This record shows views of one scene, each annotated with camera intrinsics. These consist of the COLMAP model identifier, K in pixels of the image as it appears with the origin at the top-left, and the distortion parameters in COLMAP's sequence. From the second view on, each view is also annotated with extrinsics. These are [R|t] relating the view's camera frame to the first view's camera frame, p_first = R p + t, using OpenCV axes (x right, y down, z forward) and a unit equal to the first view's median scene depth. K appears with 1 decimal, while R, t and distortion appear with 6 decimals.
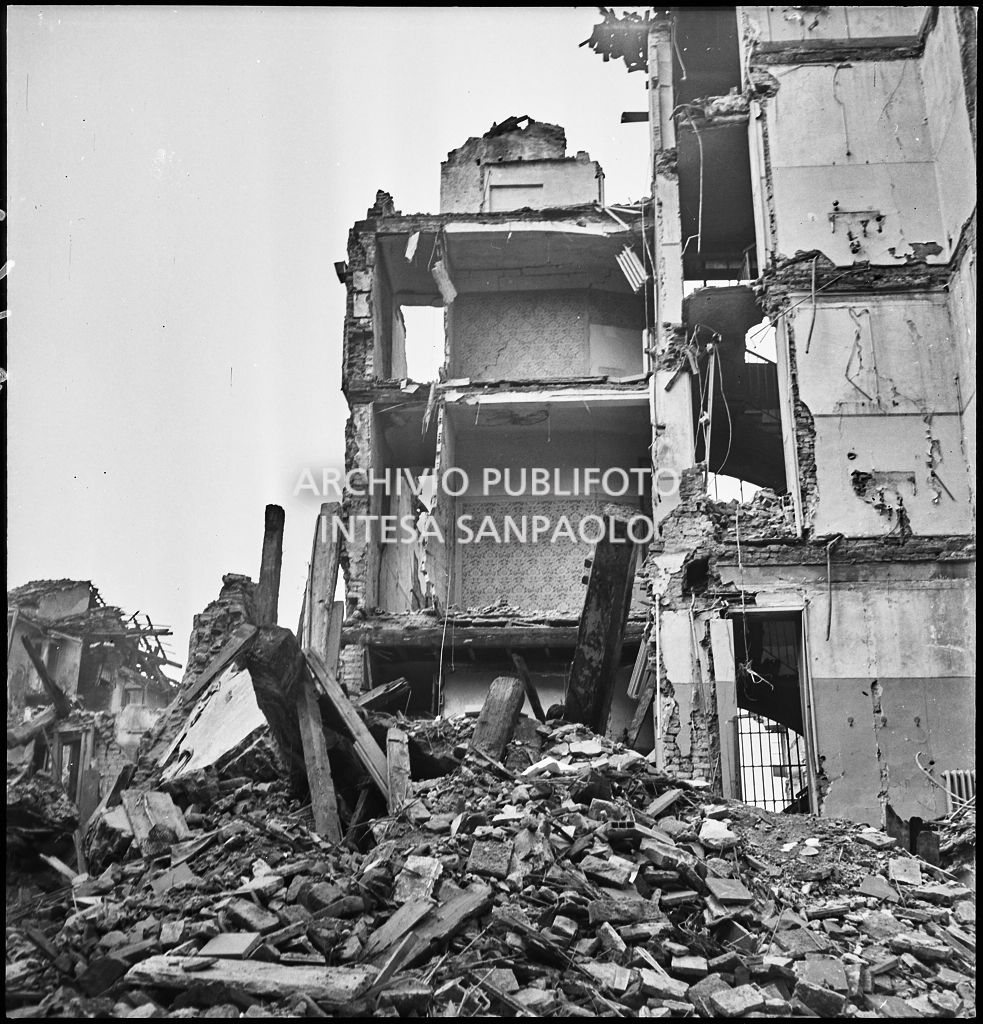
lens RADIAL K [[1315.8, 0, 485.2], [0, 1315.8, 531.2], [0, 0, 1]] dist [-0.000844, 0.000000]
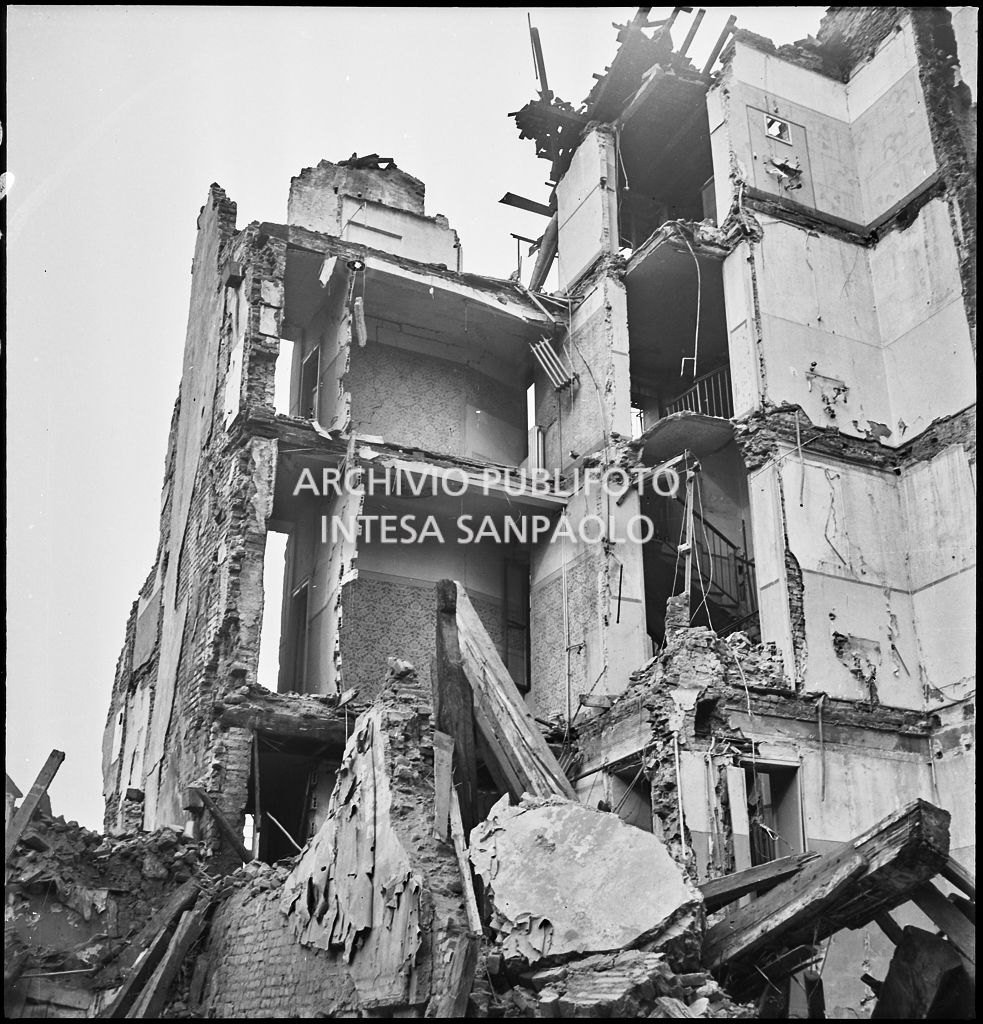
lens RADIAL K [[1315.8, 0, 493.5], [0, 1315.8, 525.7], [0, 0, 1]] dist [-0.000844, 0.000000]
pose [[0.855911, 0.196831, 0.478198, -0.398689], [-0.173092, 0.980434, -0.093744, 0.013083], [-0.487294, -0.002536, 0.873235, 0.217593]]
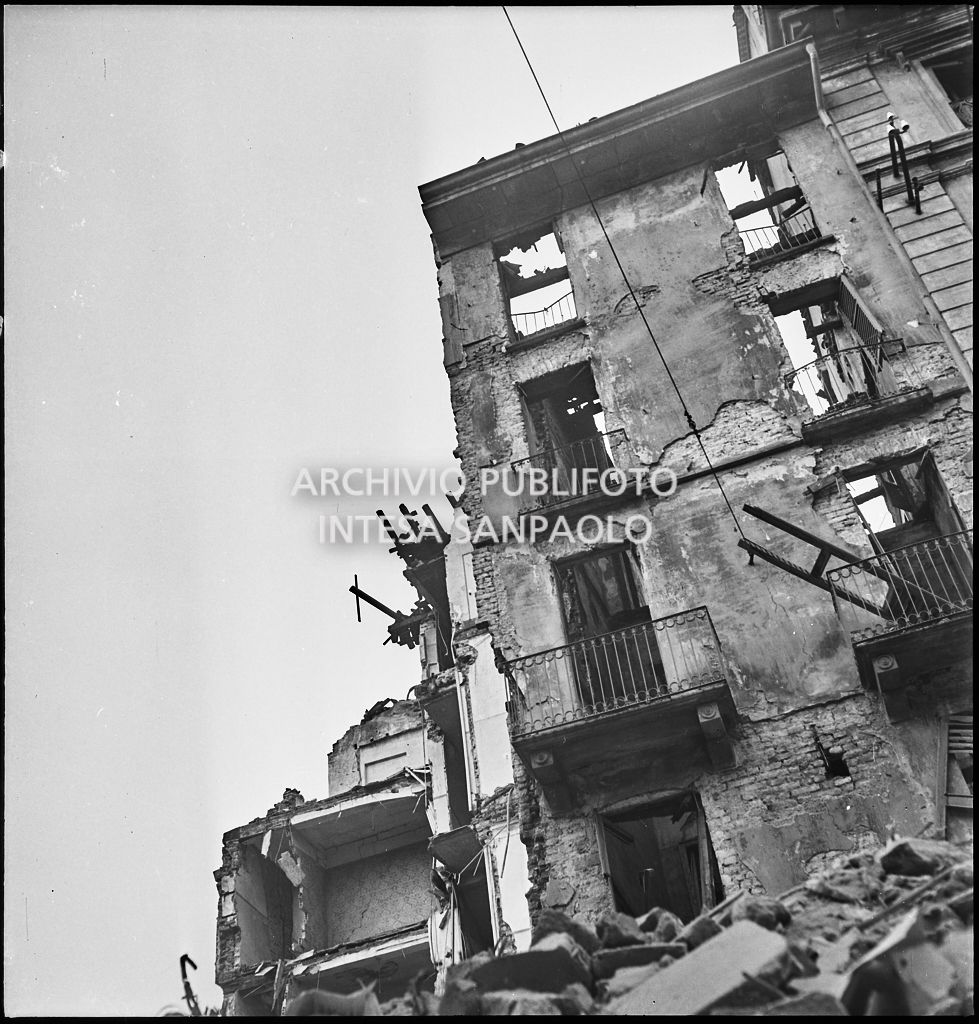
lens RADIAL K [[1315.8, 0, 471.3], [0, 1315.8, 506.9], [0, 0, 1]] dist [-0.000844, 0.000000]
pose [[0.947910, -0.278937, -0.153817, 0.448372], [0.197613, 0.893685, -0.402836, 0.031210], [0.249830, 0.351456, 0.902255, -0.152463]]
